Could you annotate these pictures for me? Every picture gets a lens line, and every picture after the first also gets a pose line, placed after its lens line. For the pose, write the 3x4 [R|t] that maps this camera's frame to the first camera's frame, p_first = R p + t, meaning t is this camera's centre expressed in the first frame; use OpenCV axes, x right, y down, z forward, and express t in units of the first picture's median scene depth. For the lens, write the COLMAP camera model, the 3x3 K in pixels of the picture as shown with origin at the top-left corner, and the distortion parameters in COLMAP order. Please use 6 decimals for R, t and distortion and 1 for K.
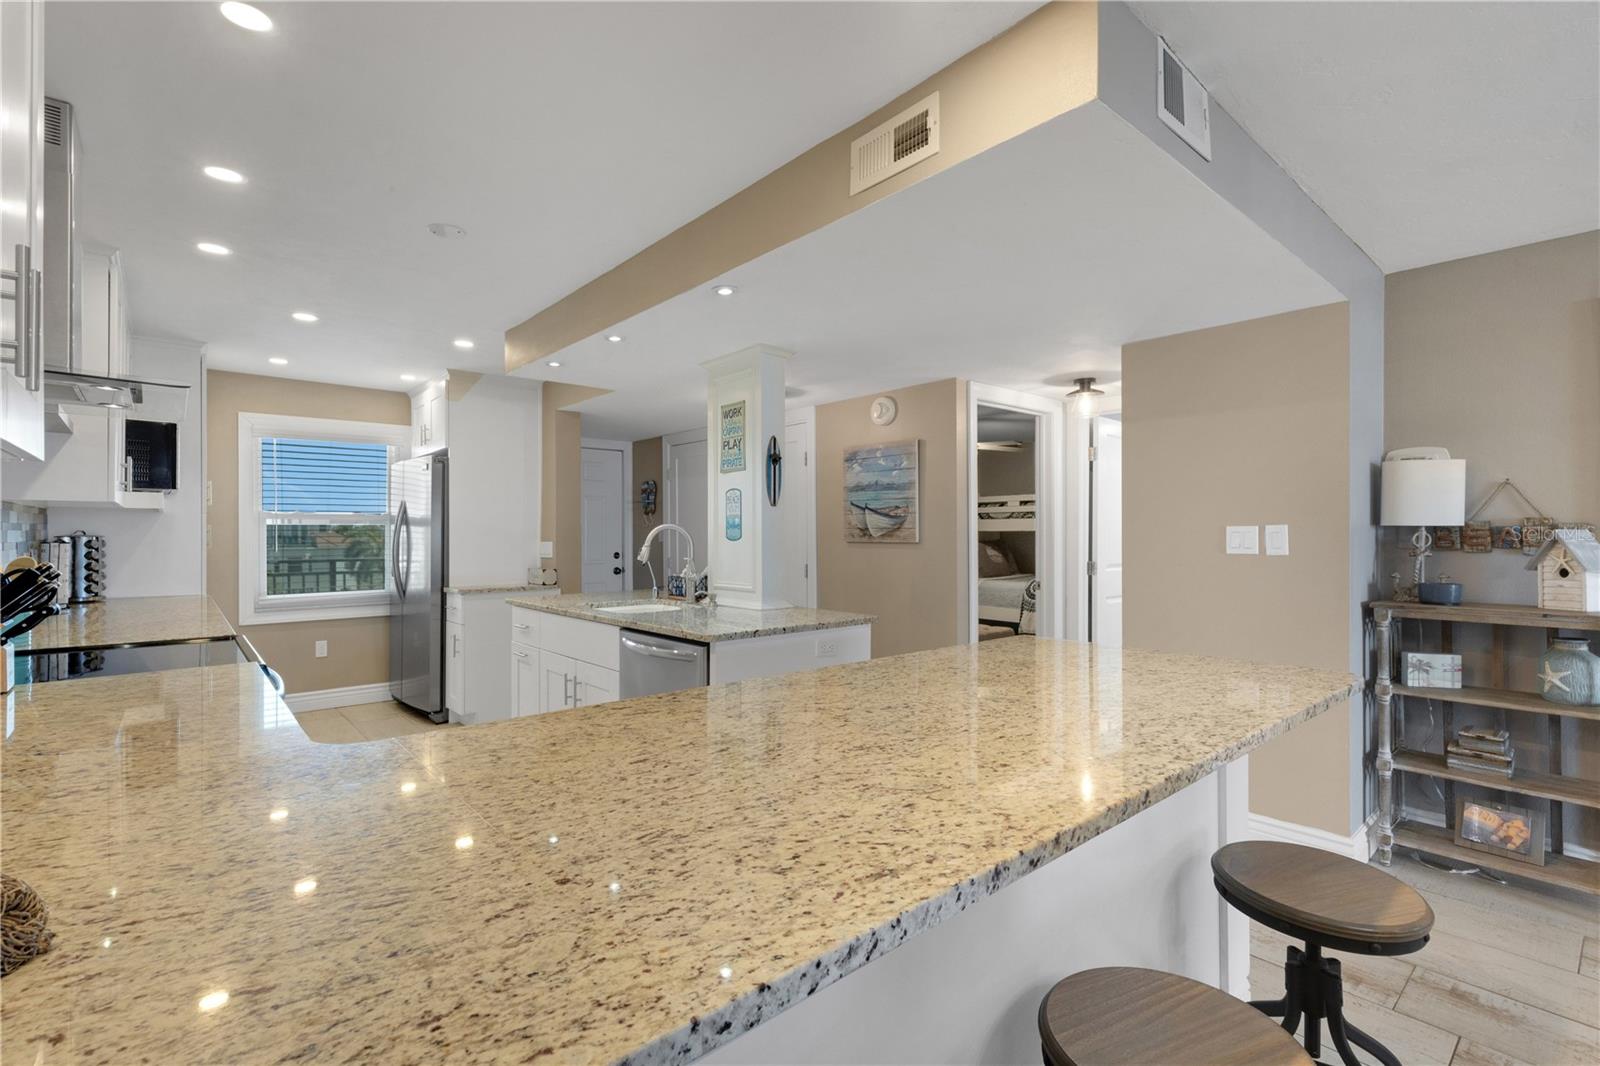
lens RADIAL K [[721.6, 0, 830.6], [0, 721.6, 534.9], [0, 0, 1]] dist [0.000335, -0.000024]
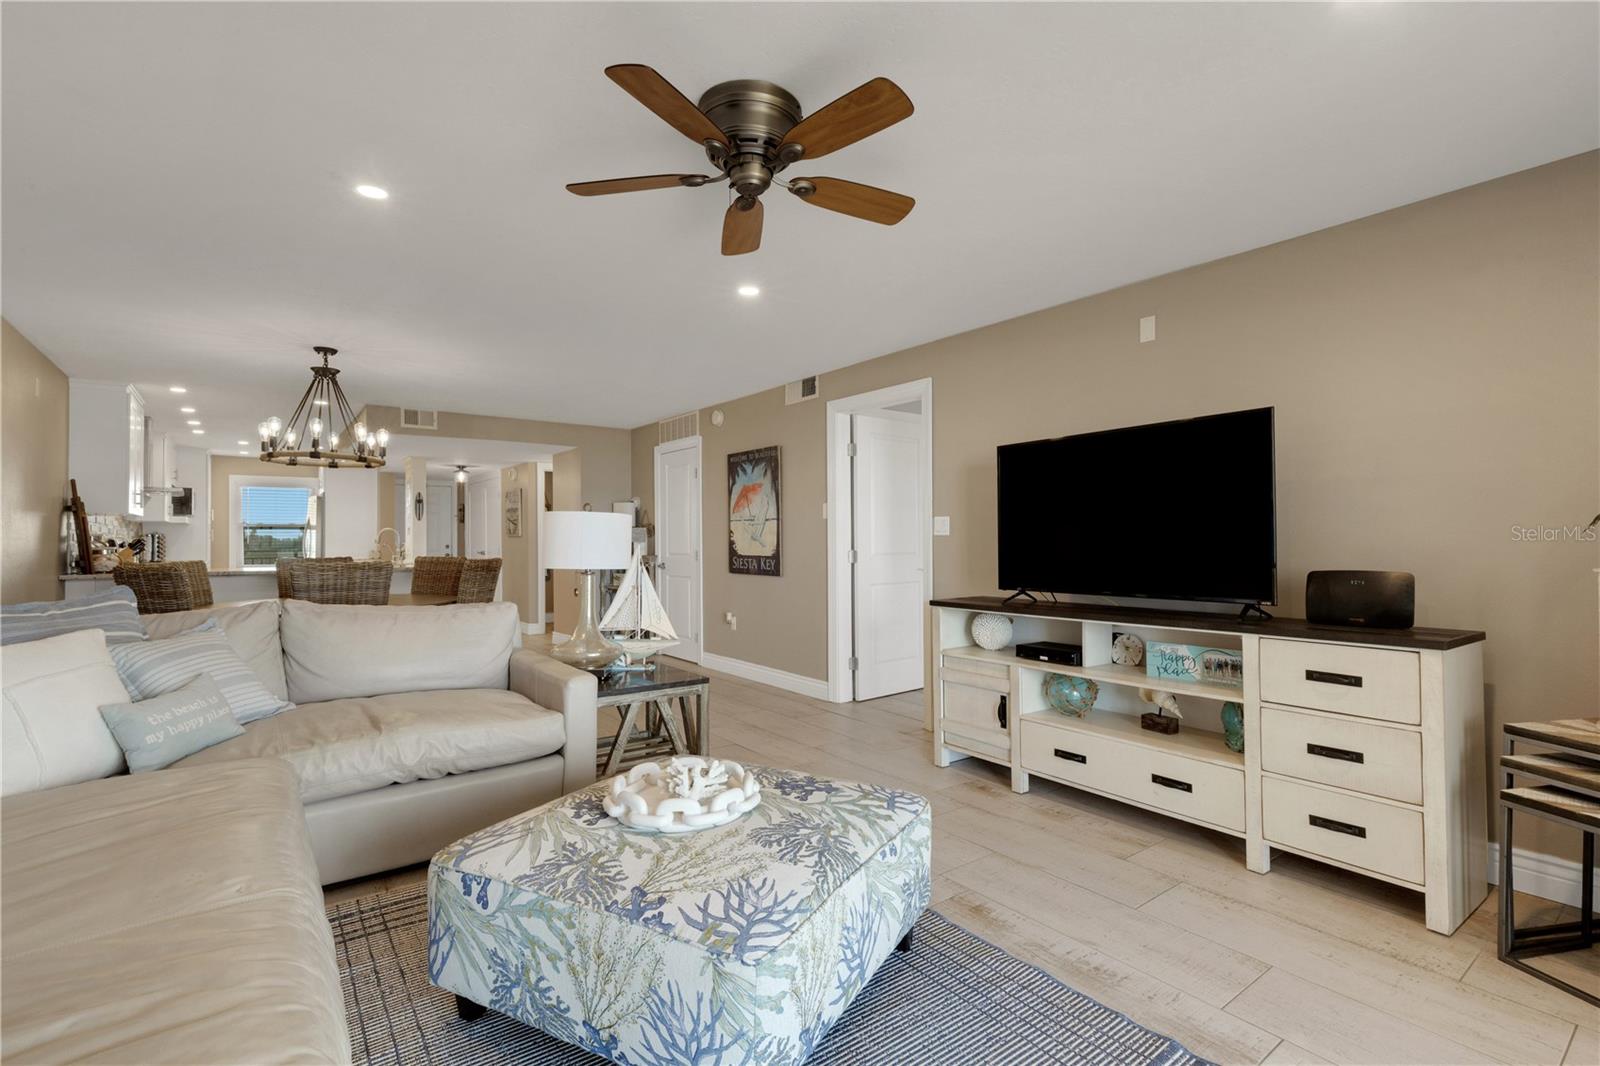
lens RADIAL K [[731.7, 0, 836.7], [0, 731.7, 538.5], [0, 0, 1]] dist [0.000893, 0.000128]
pose [[0.998267, -0.004837, -0.058654, 1.341706], [0.004694, 0.999986, -0.002575, 0.031162], [0.058665, 0.002296, 0.998275, -1.274893]]
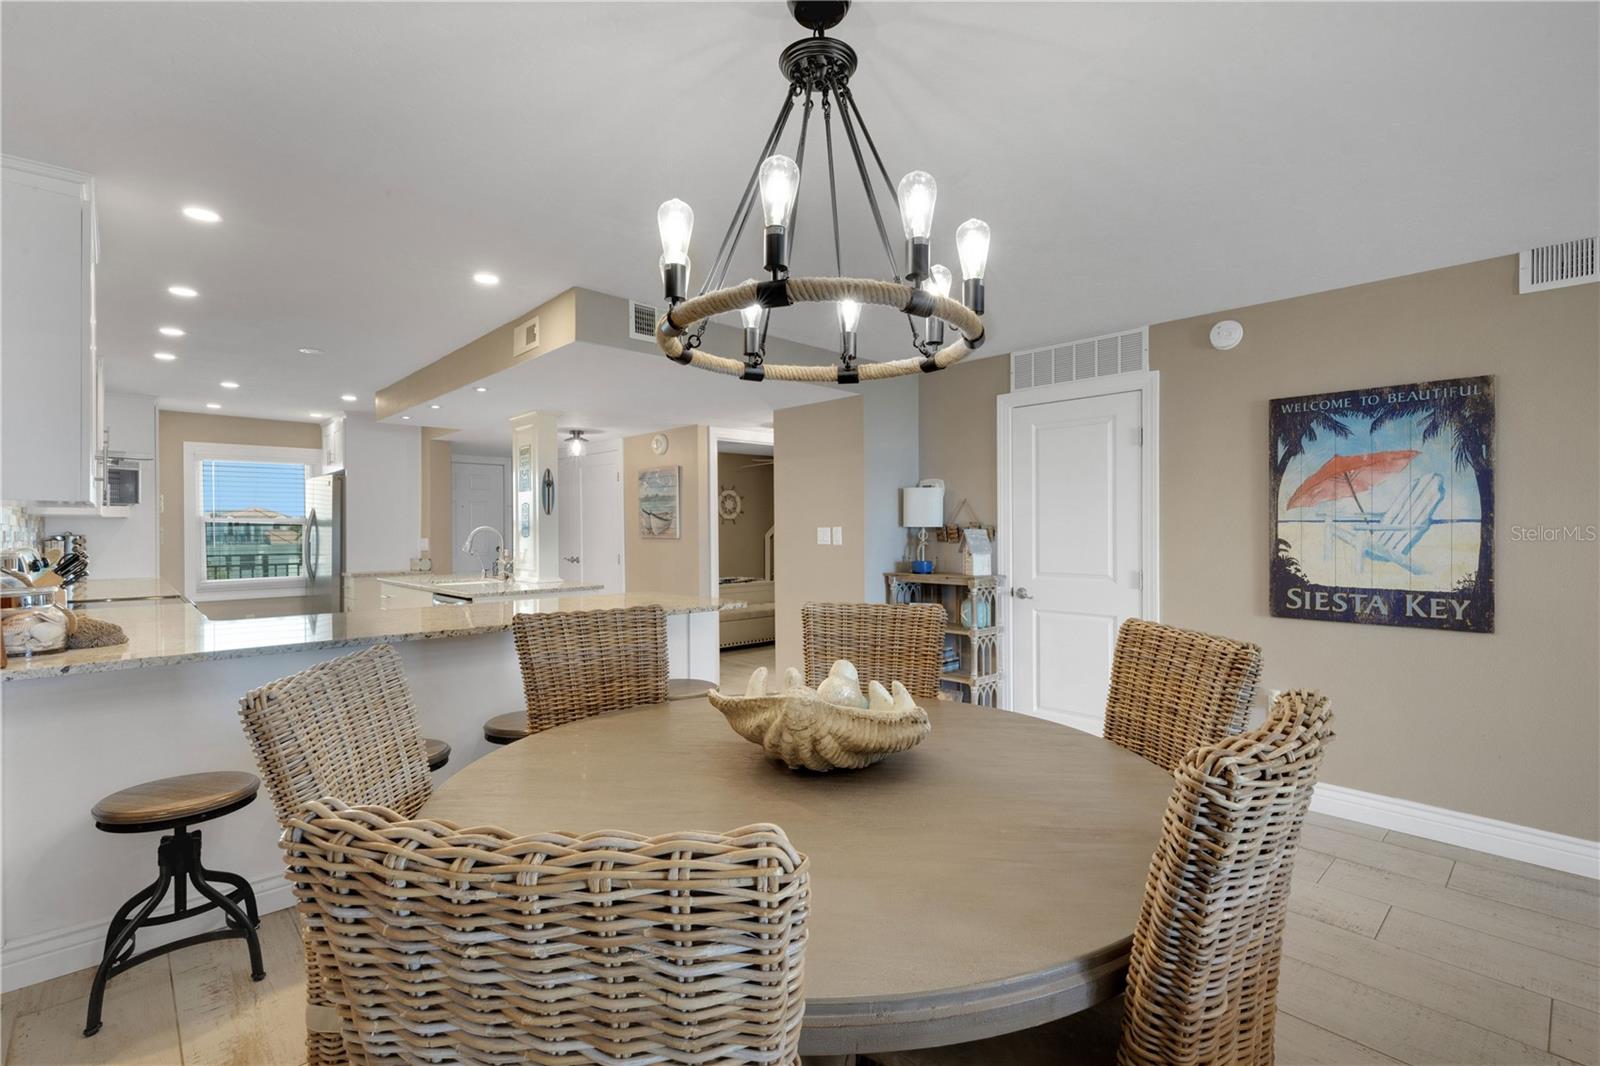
lens RADIAL K [[731.2, 0, 843.1], [0, 731.2, 532.1], [0, 0, 1]] dist [0.001843, -0.000069]
pose [[0.999098, -0.003248, 0.042350, 0.435301], [0.003091, 0.999988, 0.003784, -0.006195], [-0.042362, -0.003650, 0.999096, -0.517936]]
